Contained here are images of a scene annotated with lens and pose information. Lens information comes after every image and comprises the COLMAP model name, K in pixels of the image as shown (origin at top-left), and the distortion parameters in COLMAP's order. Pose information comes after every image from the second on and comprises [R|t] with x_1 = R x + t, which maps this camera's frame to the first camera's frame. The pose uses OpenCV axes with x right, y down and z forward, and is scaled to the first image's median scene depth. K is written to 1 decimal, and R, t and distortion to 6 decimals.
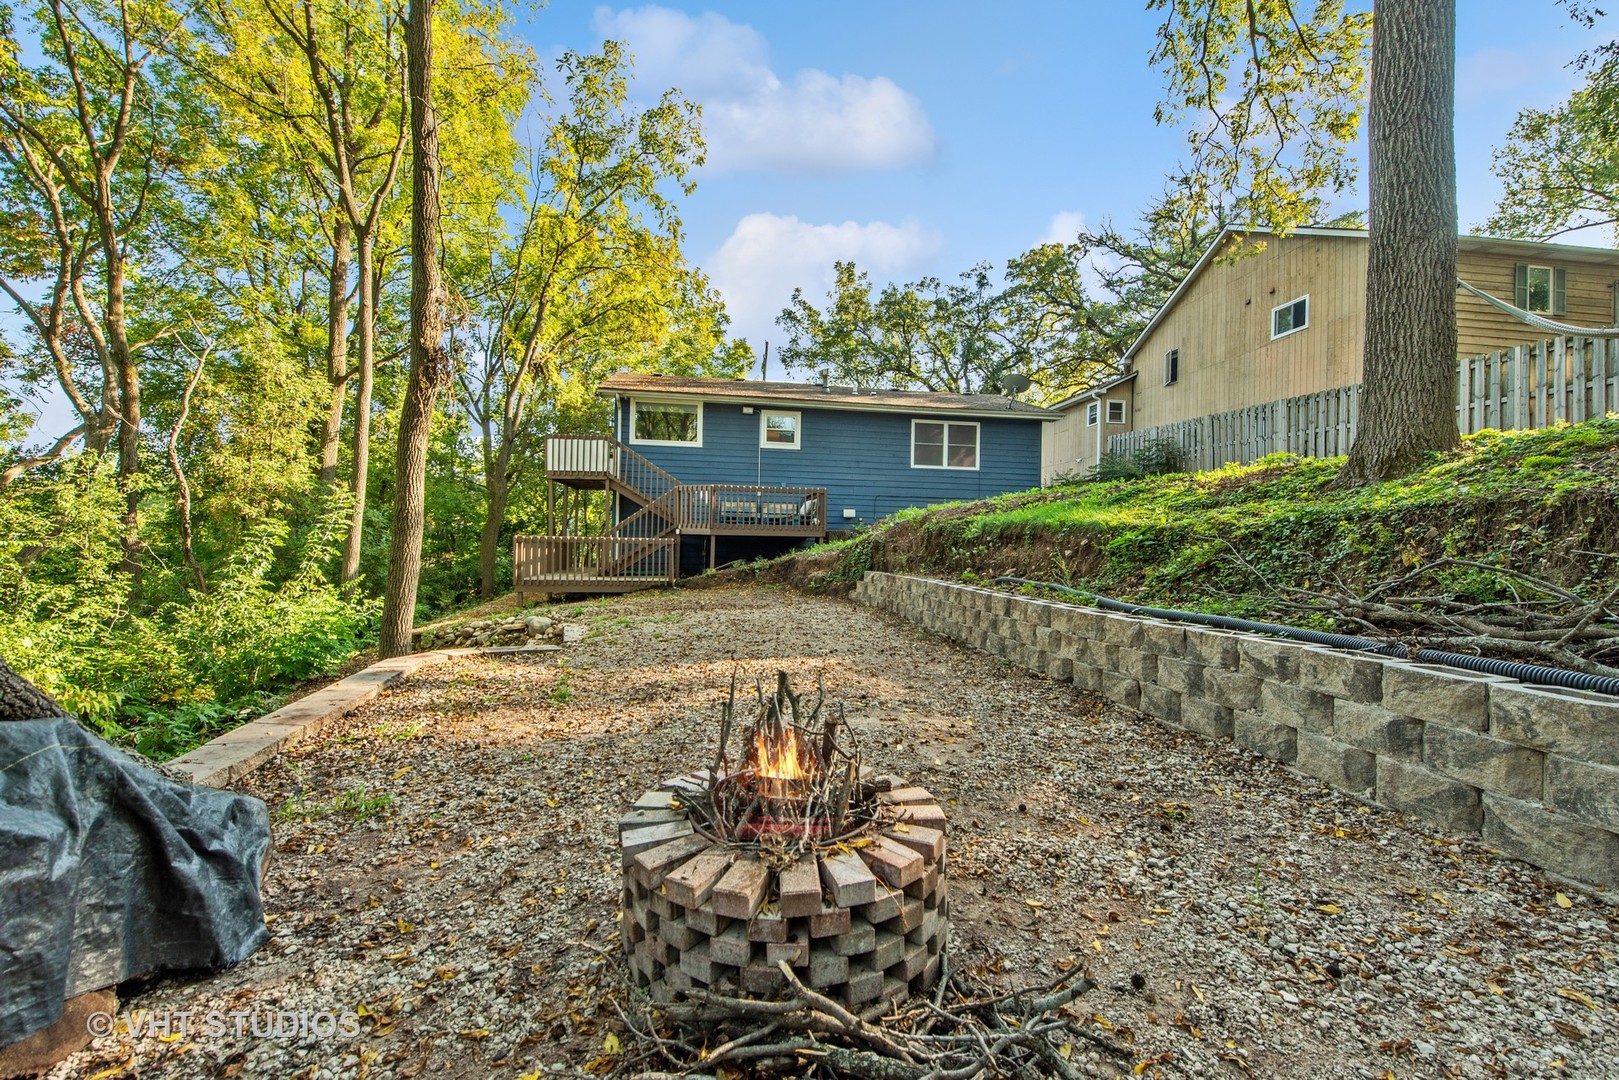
lens RADIAL K [[657.6, 0, 805.3], [0, 657.6, 527.1], [0, 0, 1]] dist [0.016370, -0.004354]
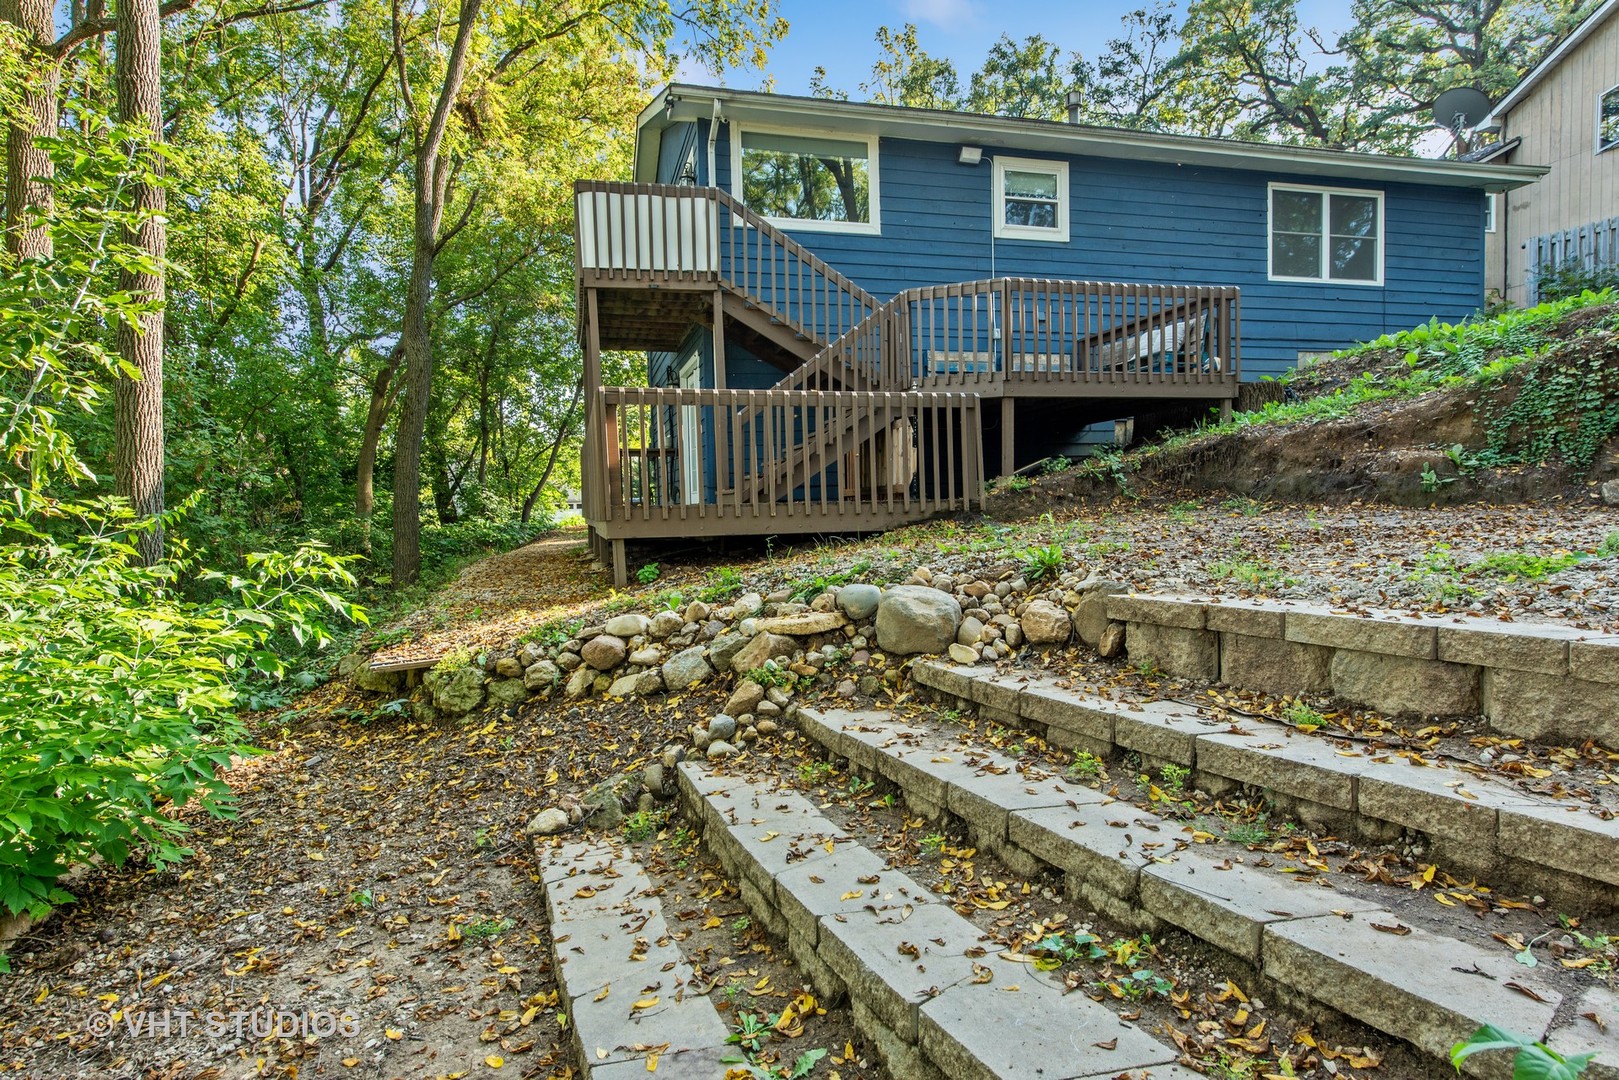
lens RADIAL K [[896.6, 0, 809.5], [0, 896.6, 540.0], [0, 0, 1]] dist [0.016595, 0.000036]
pose [[0.995417, -0.044986, 0.084390, -0.268156], [0.039546, 0.997097, 0.065066, 0.051020], [-0.087072, -0.061430, 0.994306, 0.350786]]
